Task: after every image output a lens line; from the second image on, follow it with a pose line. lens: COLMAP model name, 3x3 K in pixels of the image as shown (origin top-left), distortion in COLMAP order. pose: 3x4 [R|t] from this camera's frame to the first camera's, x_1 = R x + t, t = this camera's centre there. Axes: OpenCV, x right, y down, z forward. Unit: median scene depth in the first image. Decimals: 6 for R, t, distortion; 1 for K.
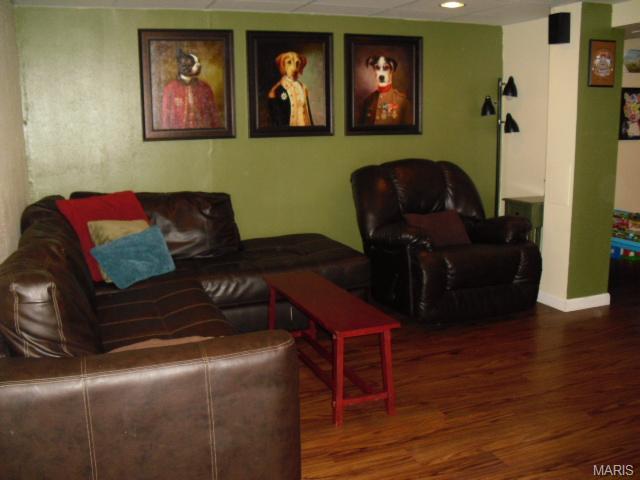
lens RADIAL K [[654.0, 0, 318.1], [0, 654.0, 234.8], [0, 0, 1]] dist [-0.120254, 0.000000]
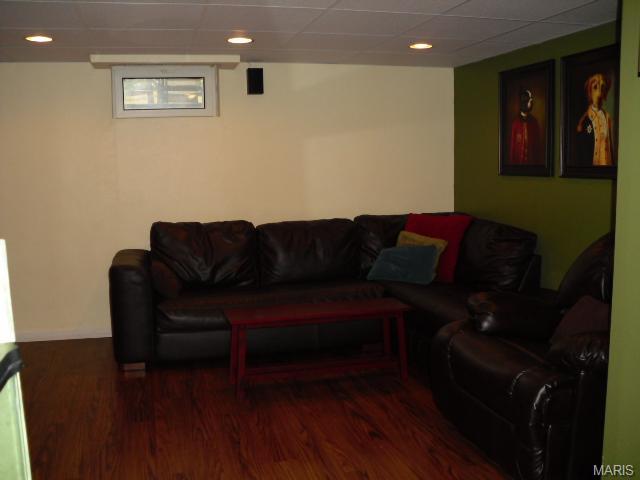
lens RADIAL K [[654.0, 0, 317.9], [0, 654.0, 244.6], [0, 0, 1]] dist [-0.120254, 0.000000]
pose [[-0.101173, 0.142677, -0.984585, 0.802559], [-0.163095, 0.973895, 0.157887, -0.142612], [0.981409, 0.176555, -0.075262, 0.753719]]
